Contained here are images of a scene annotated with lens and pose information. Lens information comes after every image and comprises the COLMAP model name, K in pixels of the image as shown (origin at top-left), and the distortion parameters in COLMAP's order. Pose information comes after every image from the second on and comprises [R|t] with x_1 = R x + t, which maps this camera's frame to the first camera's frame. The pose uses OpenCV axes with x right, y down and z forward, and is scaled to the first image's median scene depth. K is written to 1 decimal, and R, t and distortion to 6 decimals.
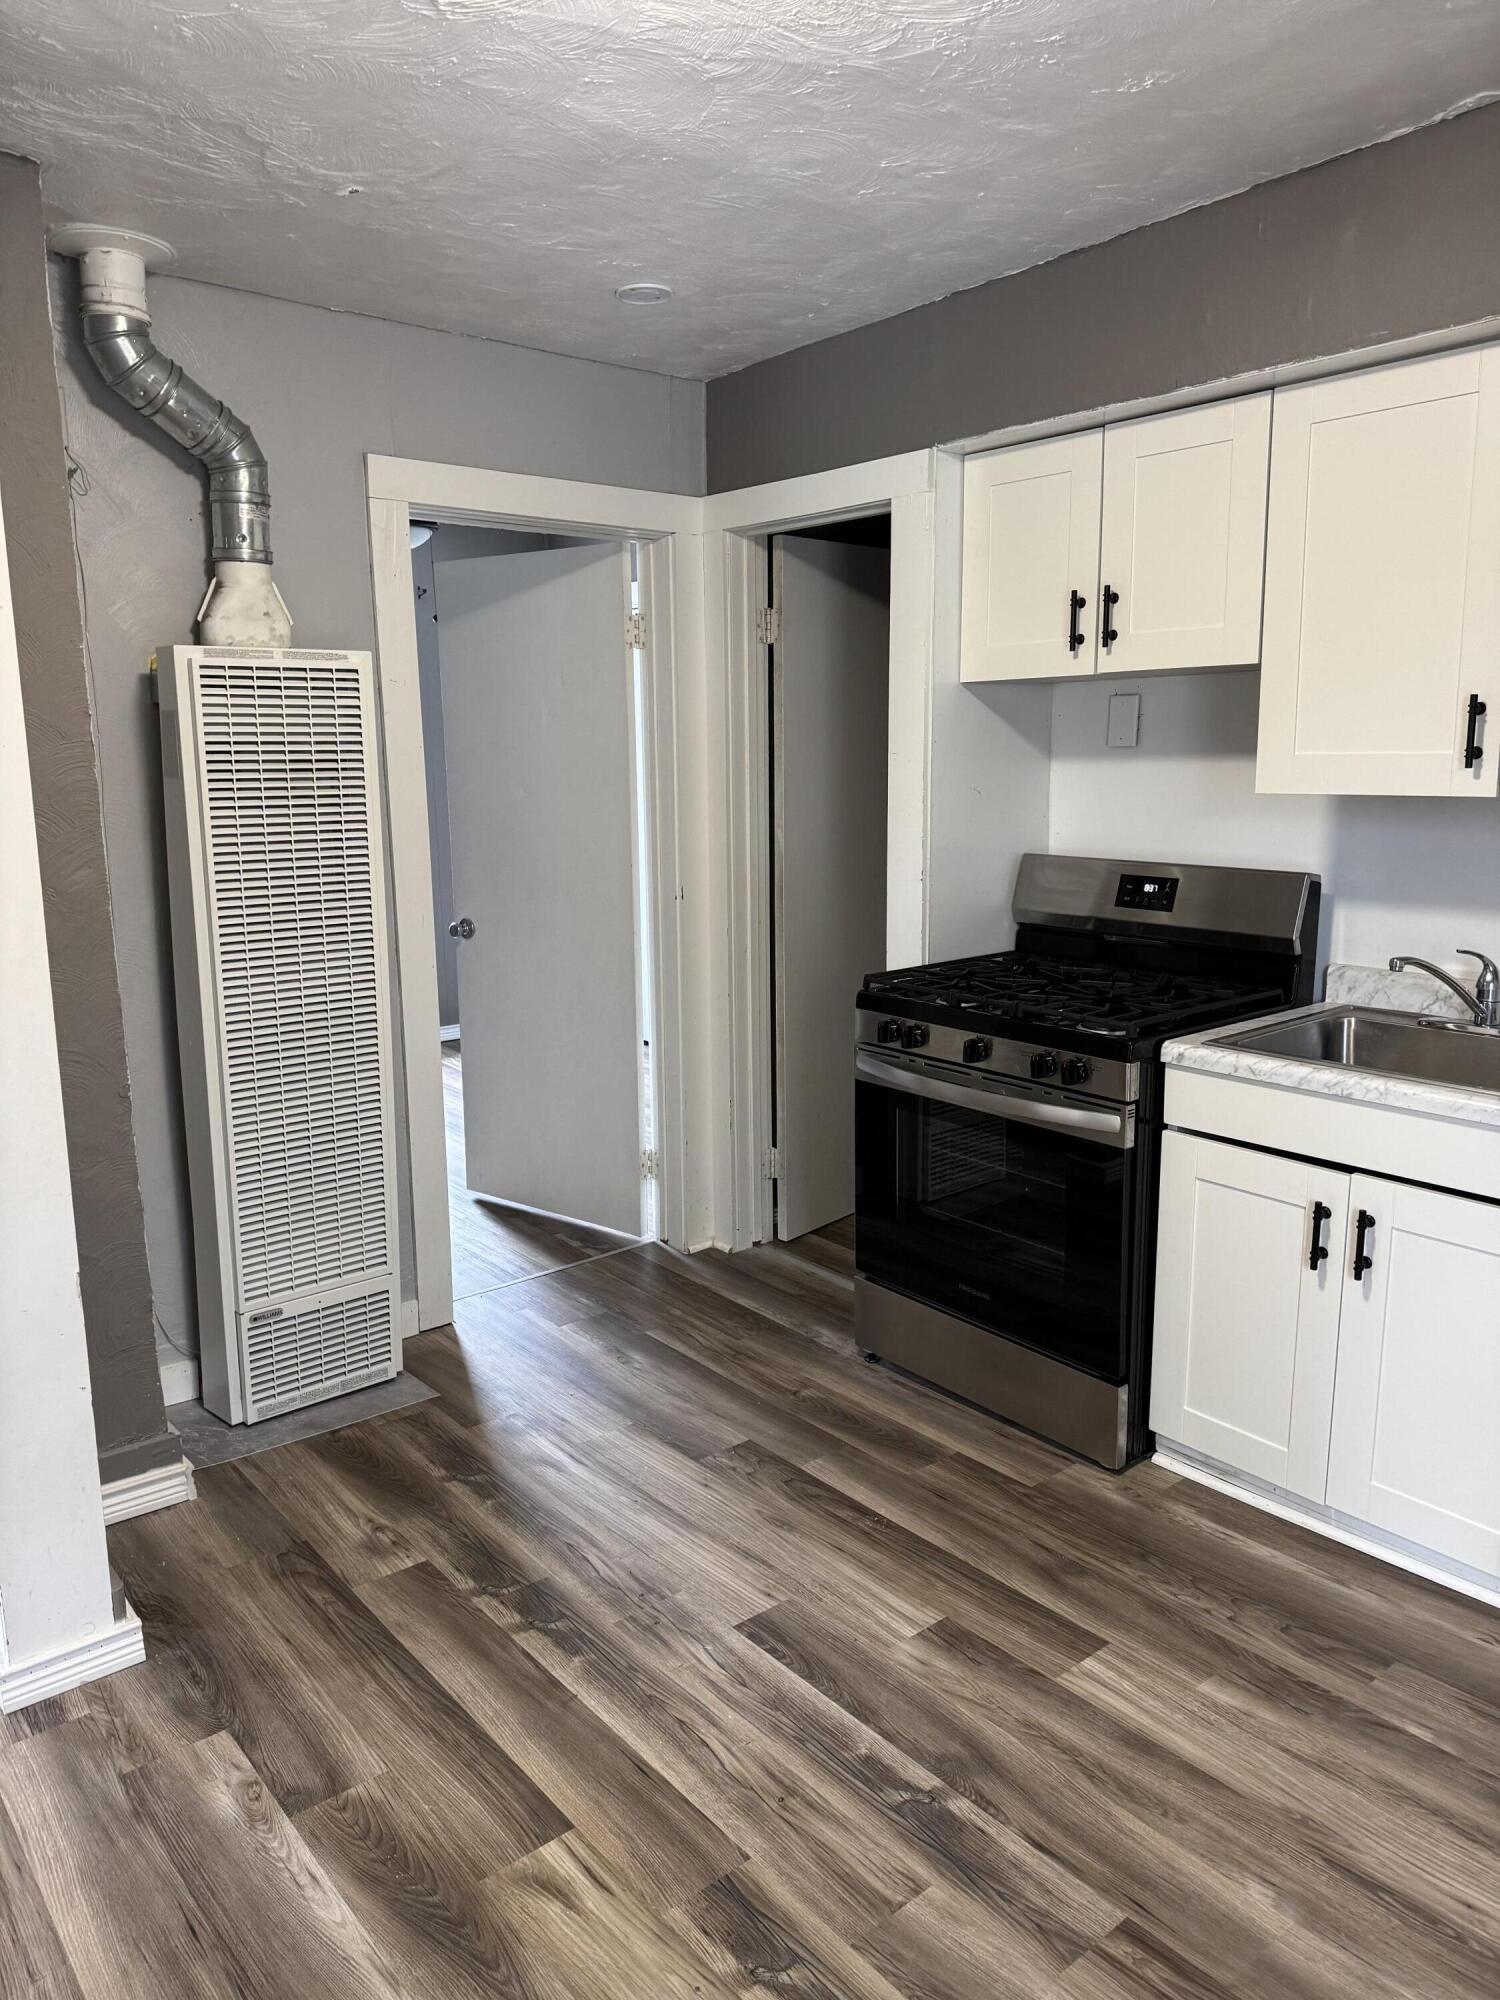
lens RADIAL K [[1404.5, 0, 750.0], [0, 1404.5, 1000.0], [0, 0, 1]] dist [0.009167, -0.006454]
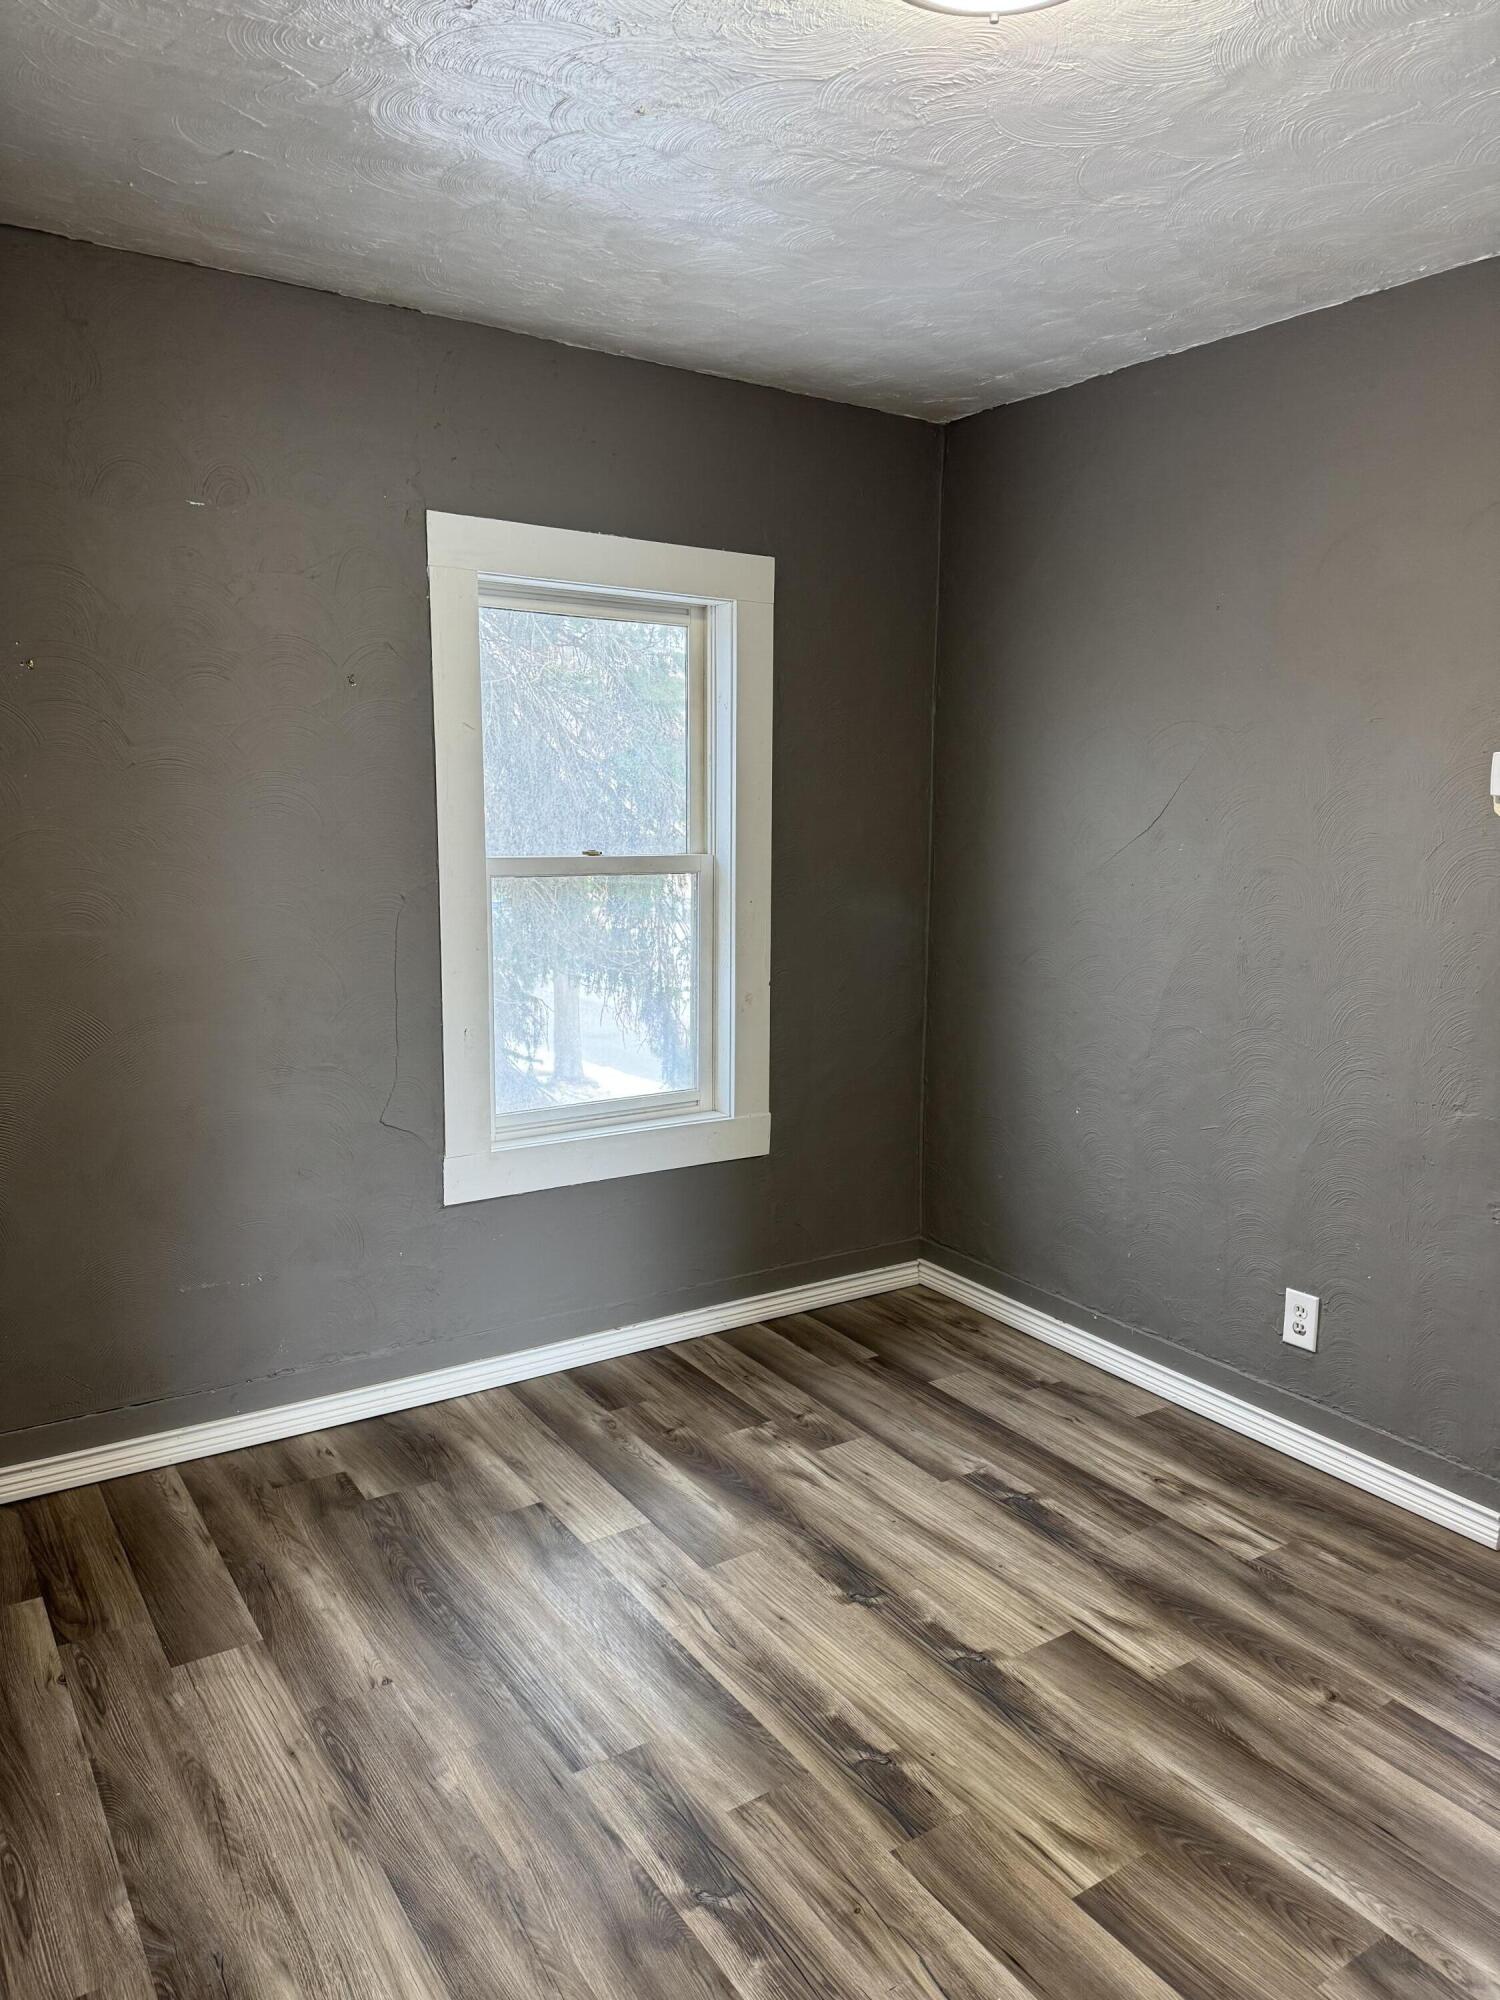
lens RADIAL K [[1405.5, 0, 744.3], [0, 1405.5, 1009.5], [0, 0, 1]] dist [0.061965, -0.055807]
pose [[-0.994065, -0.014326, 0.107837, 0.002549], [0.021463, 0.945978, 0.323519, -0.274913], [-0.106646, 0.323914, -0.940057, 1.511462]]
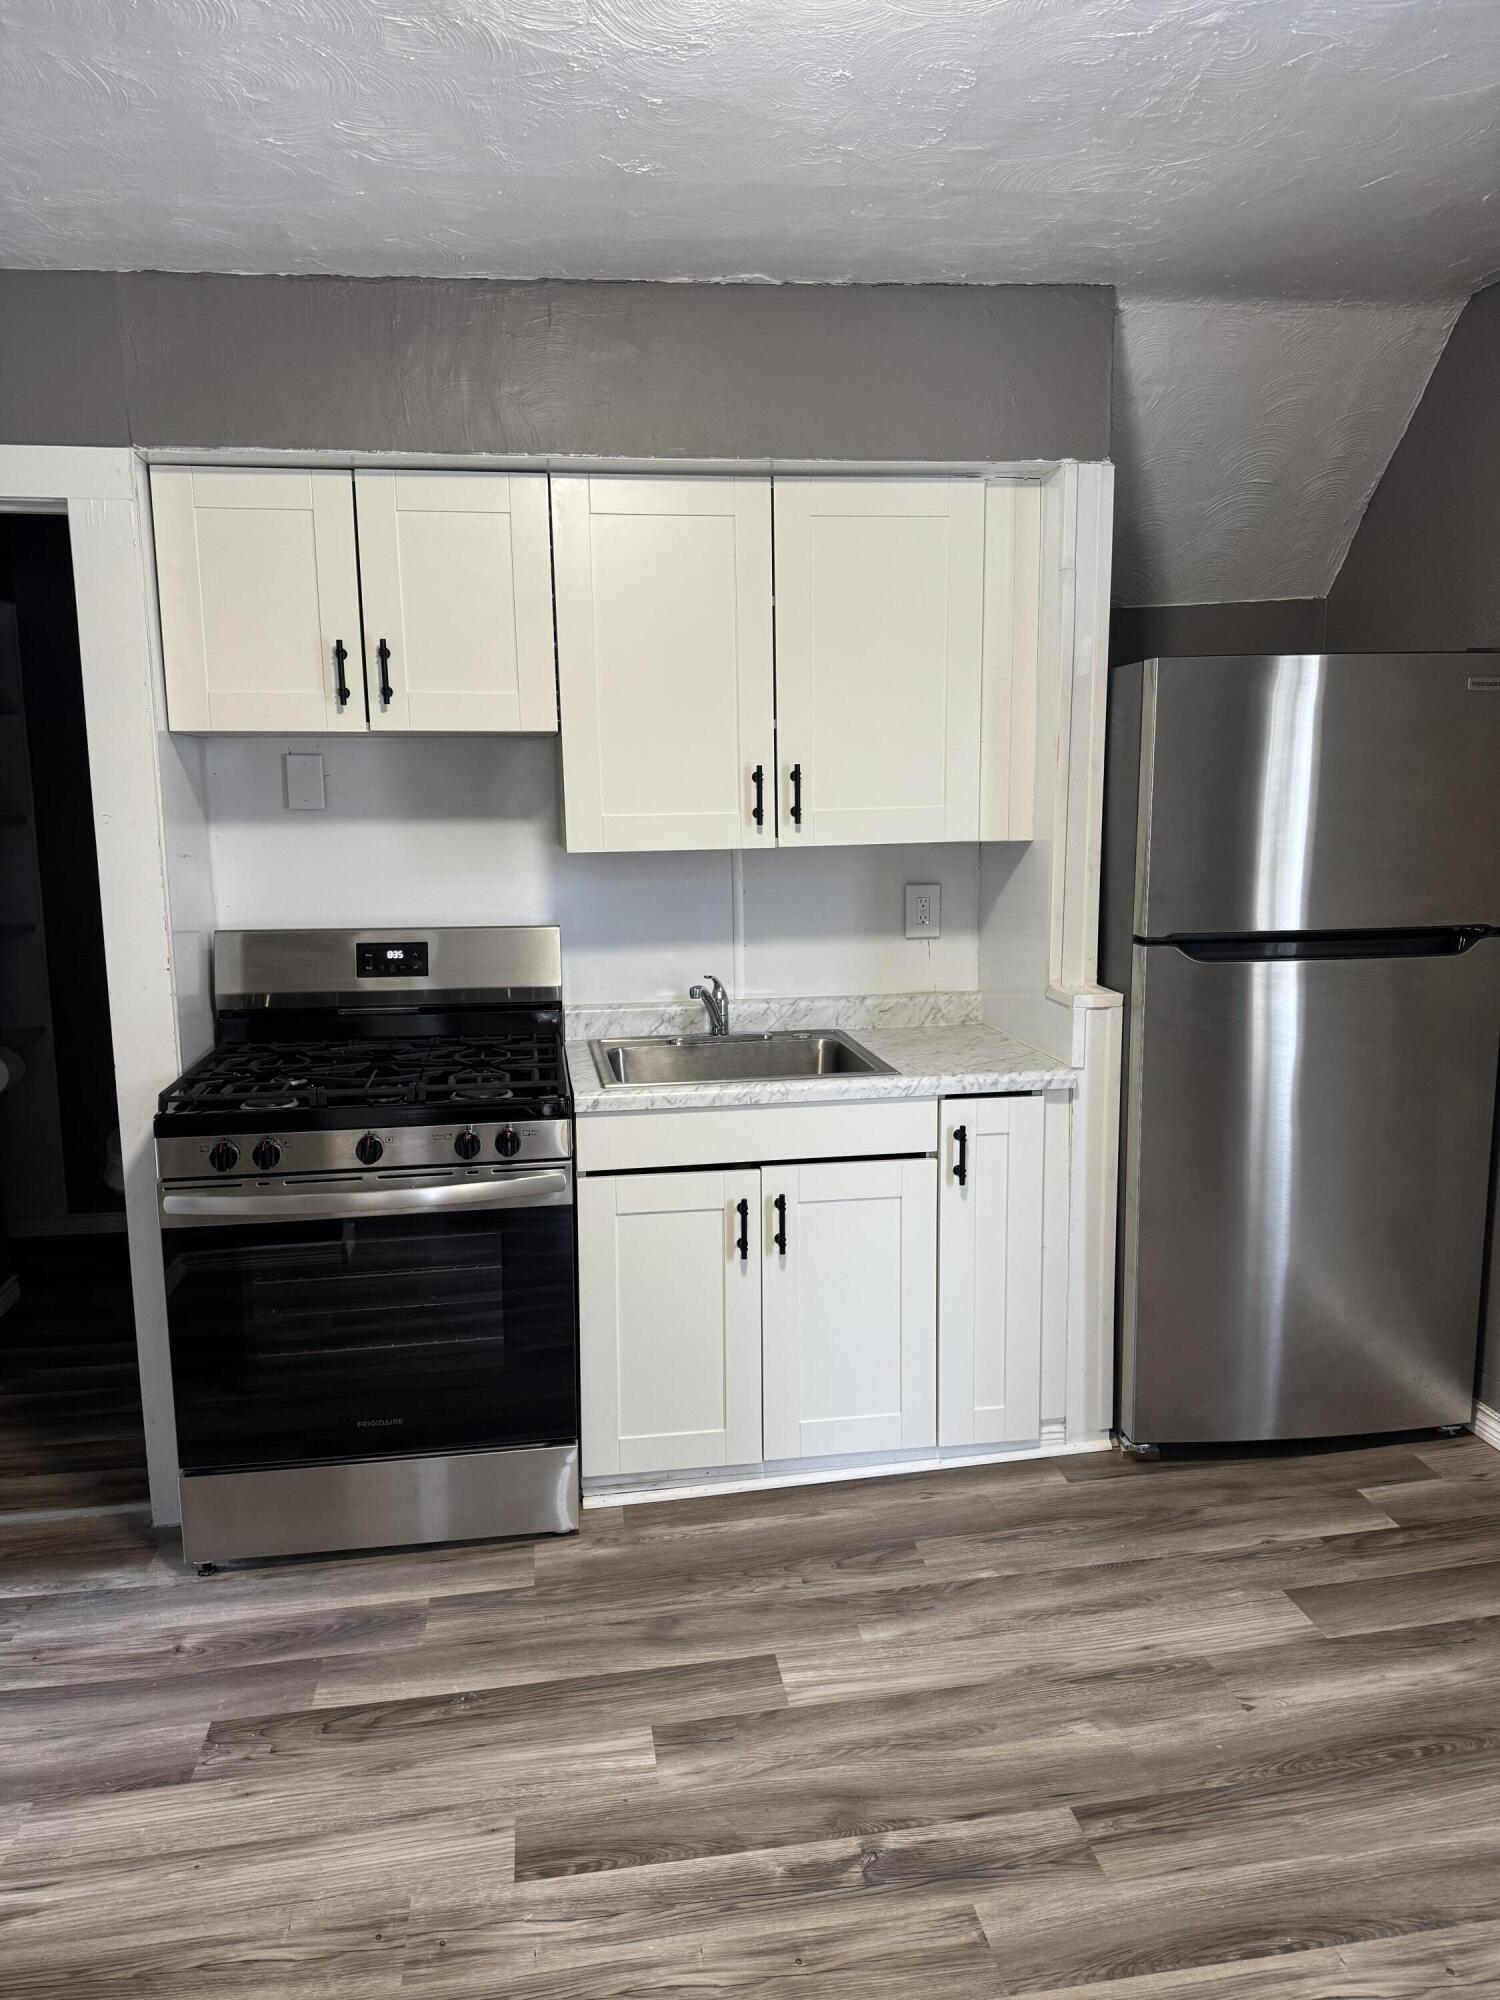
lens RADIAL K [[1405.5, 0, 744.3], [0, 1405.5, 1009.5], [0, 0, 1]] dist [0.061965, -0.055807]
pose [[0.517572, -0.124342, 0.846557, -0.611326], [0.164955, 0.985325, 0.043873, -0.066453], [-0.839589, 0.116936, 0.530487, 0.420253]]
